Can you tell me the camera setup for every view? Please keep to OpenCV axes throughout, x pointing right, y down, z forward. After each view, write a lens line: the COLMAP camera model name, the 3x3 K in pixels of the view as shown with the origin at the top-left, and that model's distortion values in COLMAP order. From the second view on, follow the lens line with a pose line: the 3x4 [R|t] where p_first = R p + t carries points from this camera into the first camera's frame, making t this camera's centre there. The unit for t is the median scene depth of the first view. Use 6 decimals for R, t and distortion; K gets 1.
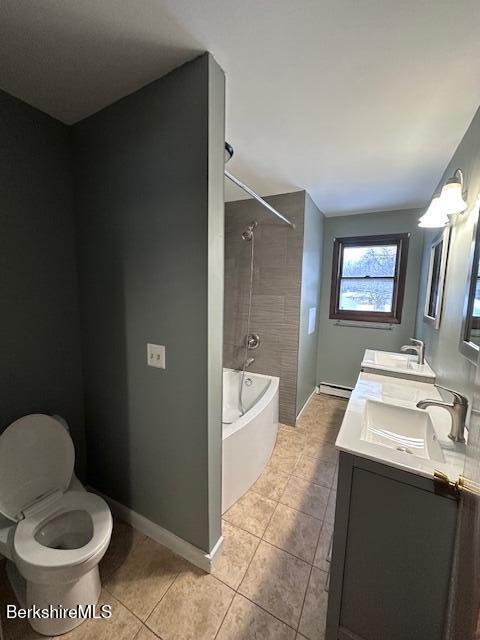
lens RADIAL K [[256.7, 0, 237.8], [0, 256.7, 318.6], [0, 0, 1]] dist [0.008965, -0.000012]
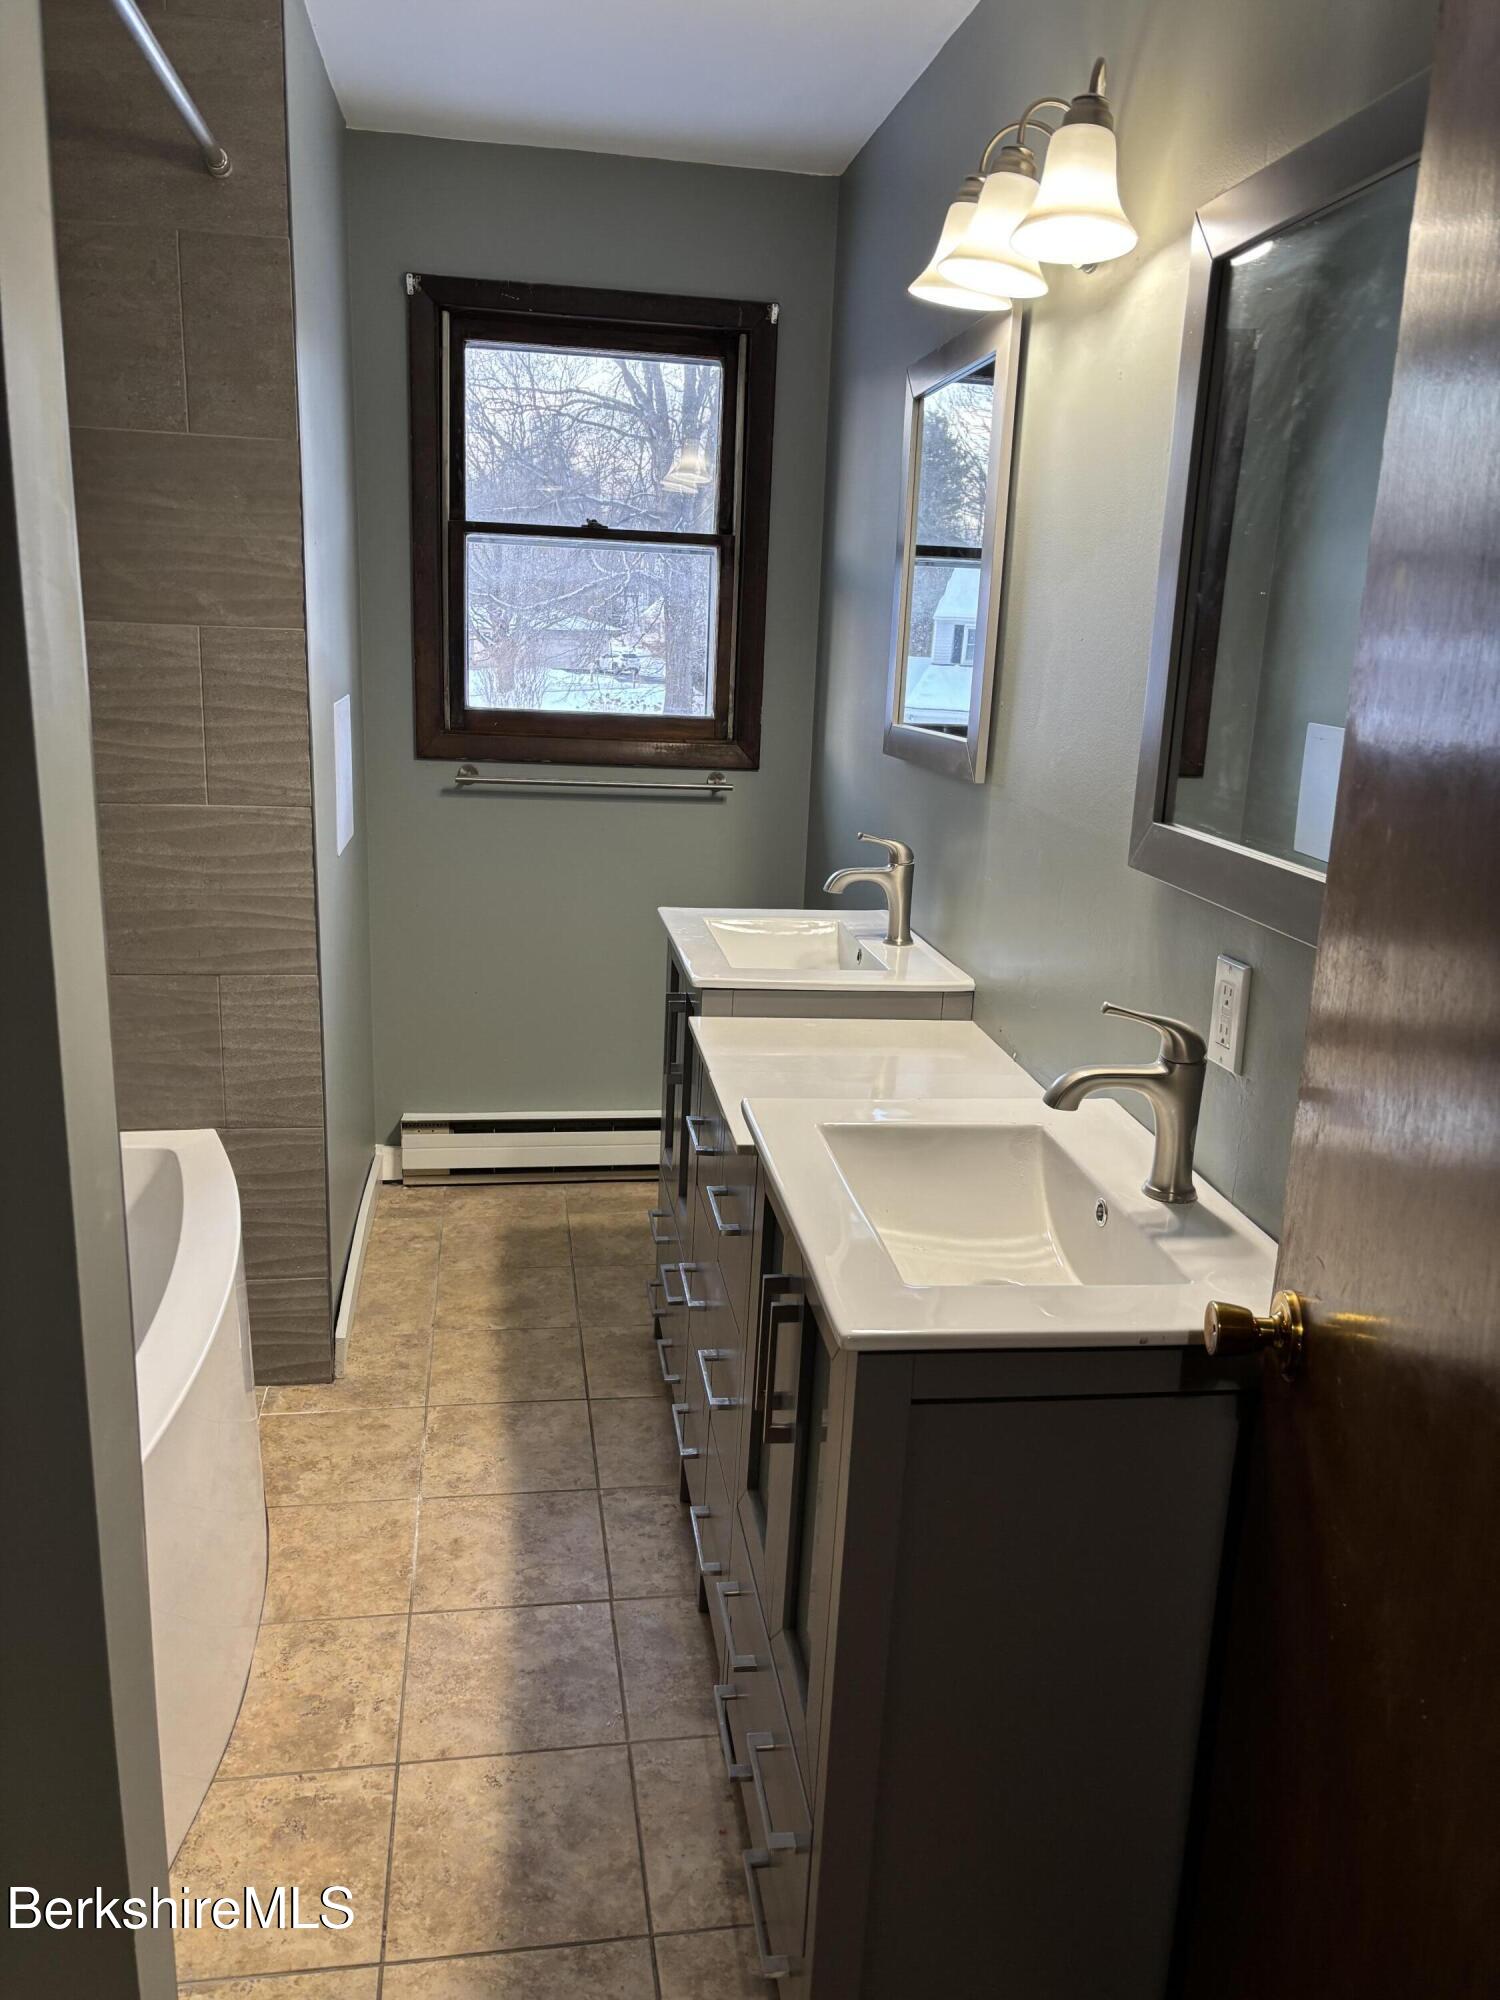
lens RADIAL K [[1519.8, 0, 750.9], [0, 1519.8, 996.6], [0, 0, 1]] dist [0.067498, -0.073870]
pose [[0.791992, -0.137115, 0.594936, -0.189299], [0.044944, 0.984905, 0.167161, -0.007064], [-0.608875, -0.105651, 0.786199, 0.025075]]
